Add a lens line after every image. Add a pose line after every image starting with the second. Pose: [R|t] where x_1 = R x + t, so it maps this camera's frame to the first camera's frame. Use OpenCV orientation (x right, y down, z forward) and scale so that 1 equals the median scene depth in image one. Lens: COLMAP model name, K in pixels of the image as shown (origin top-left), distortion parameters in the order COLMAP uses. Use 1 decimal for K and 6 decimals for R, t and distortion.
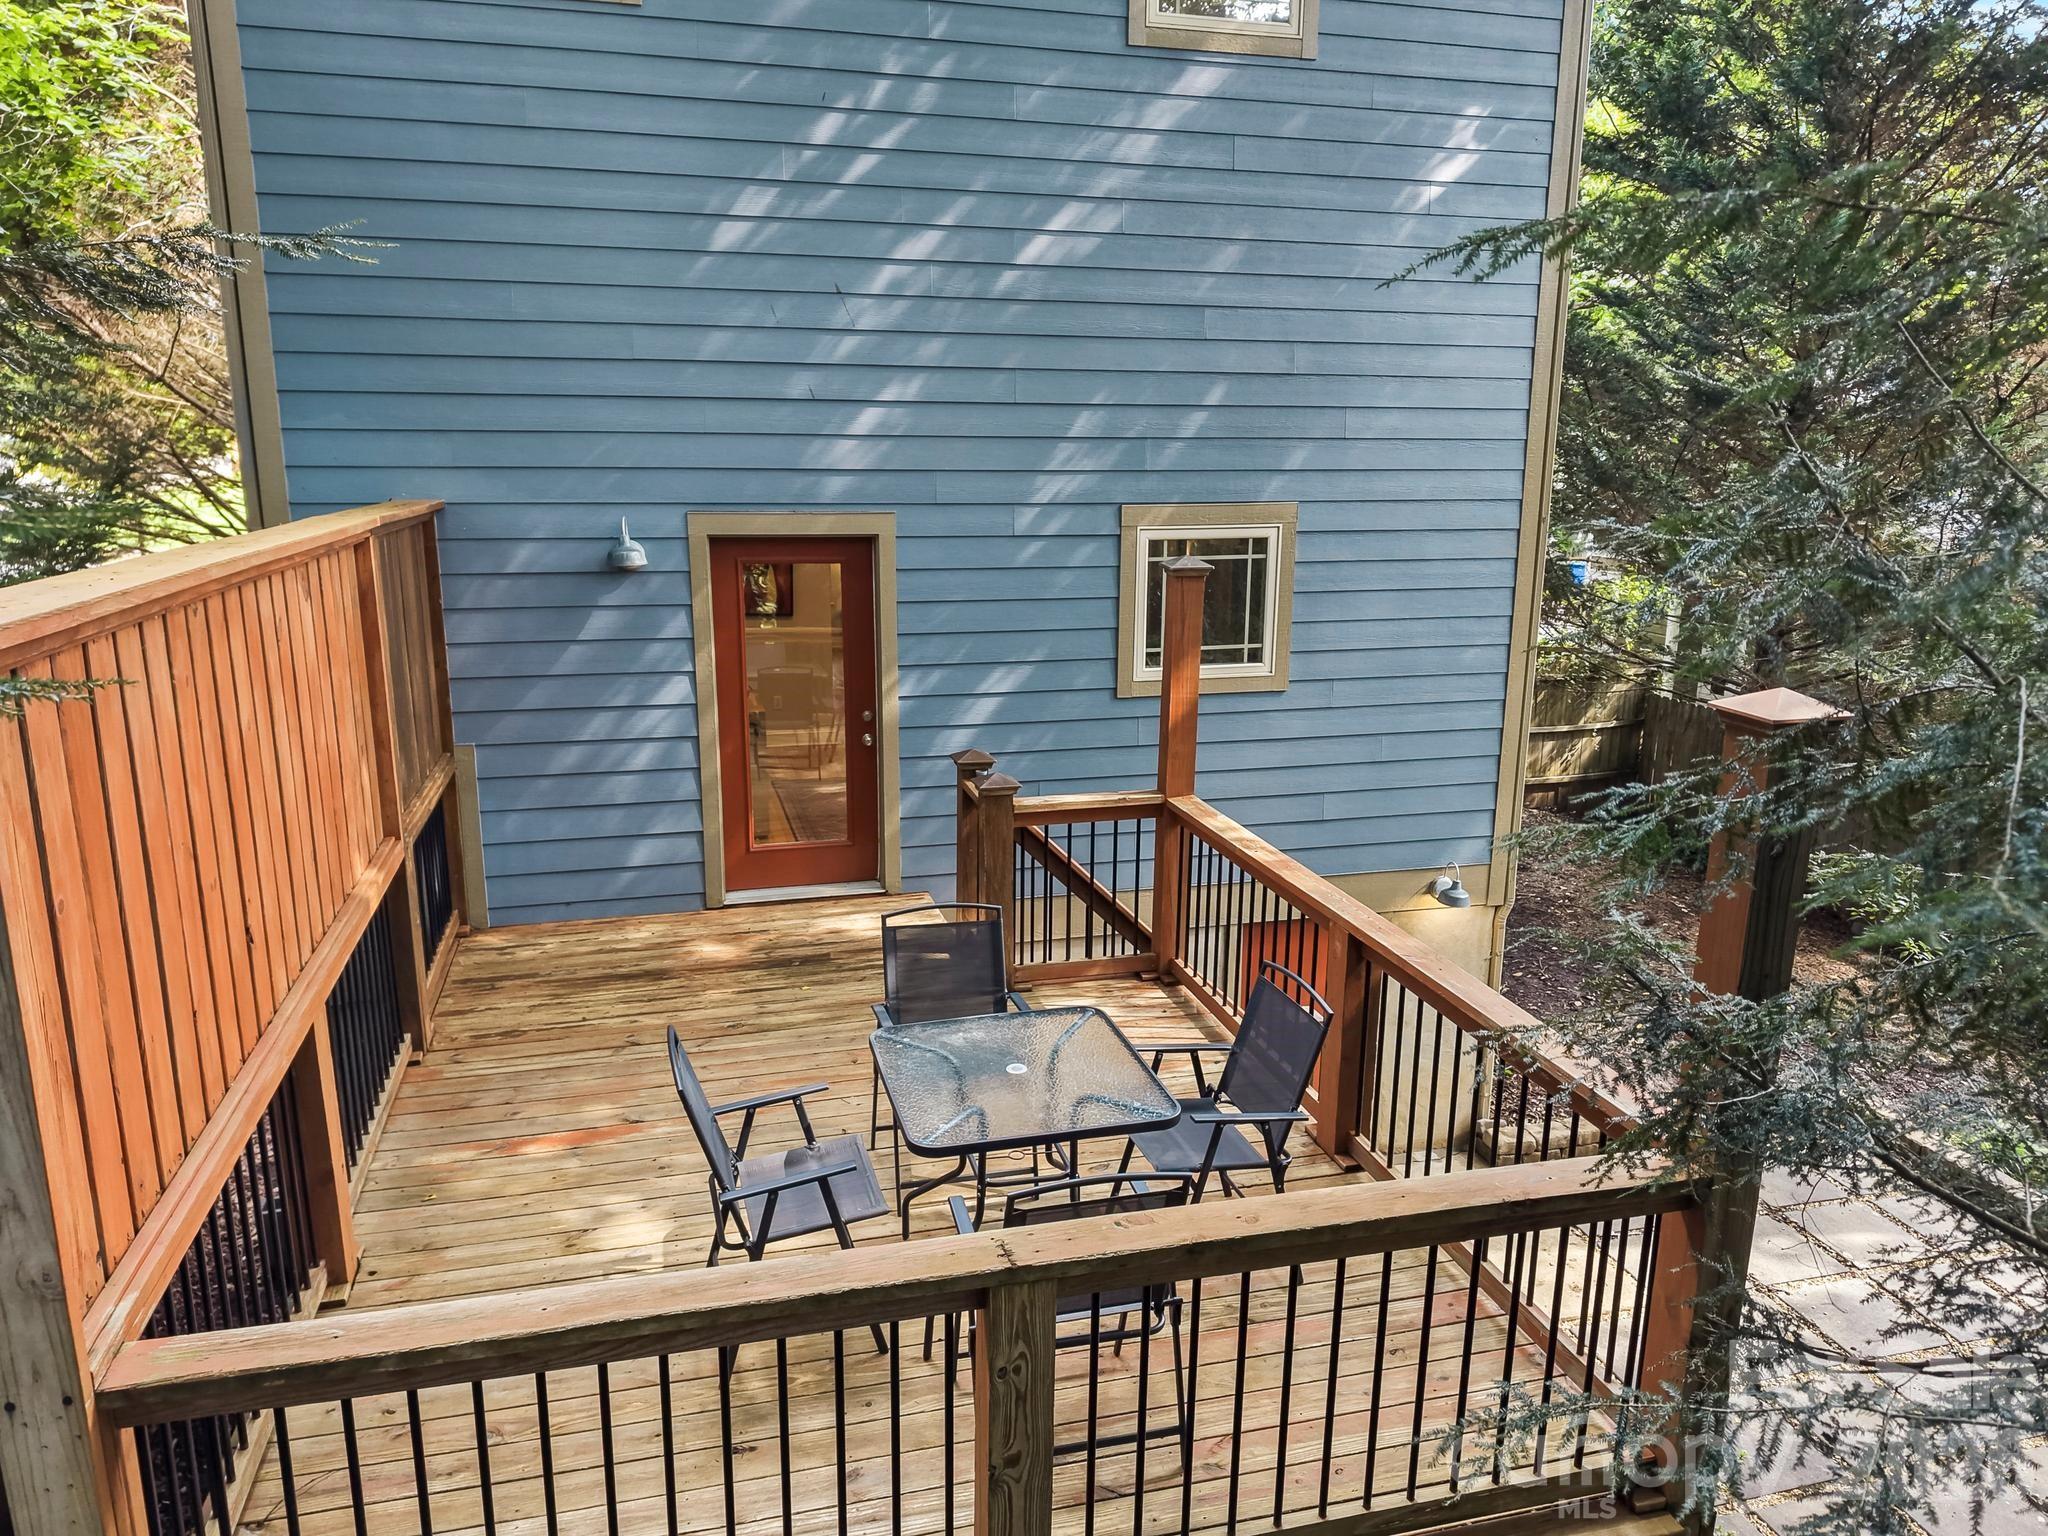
lens RADIAL K [[1406.8, 0, 1024.0], [0, 1406.8, 768.0], [0, 0, 1]] dist [0.089614, -0.096744]
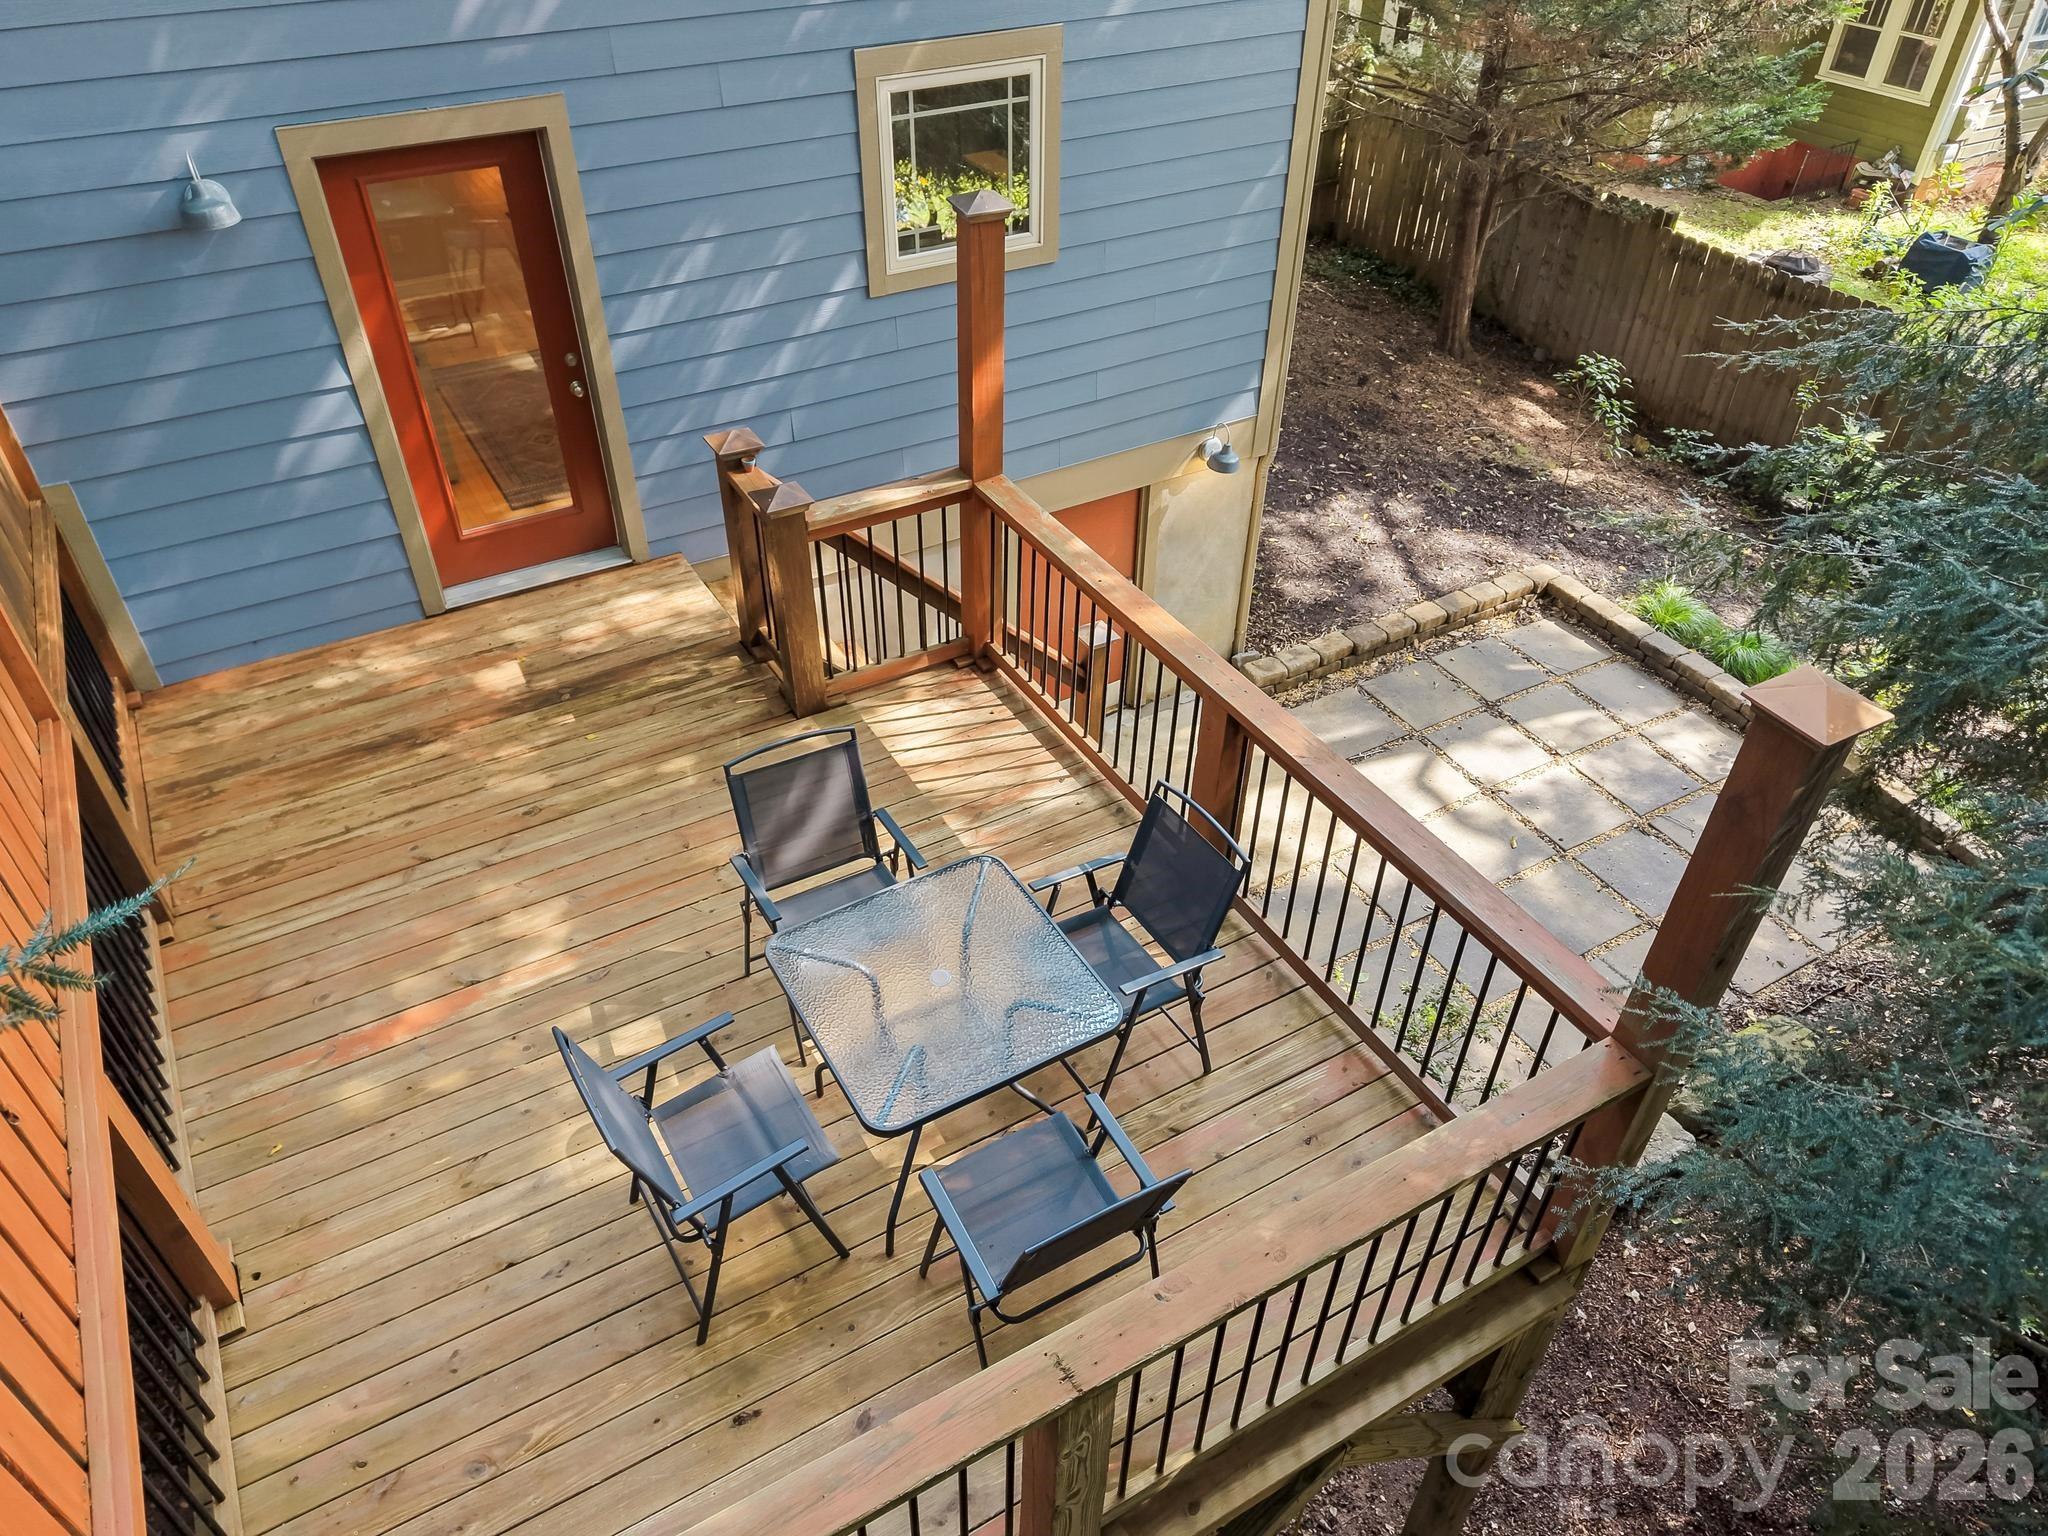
lens RADIAL K [[1406.8, 0, 1024.0], [0, 1406.8, 768.0], [0, 0, 1]] dist [0.089614, -0.096744]
pose [[0.966119, -0.162663, 0.200385, -0.070014], [0.058905, 0.894874, 0.442414, -0.195124], [-0.251284, -0.415621, 0.874137, 0.131656]]
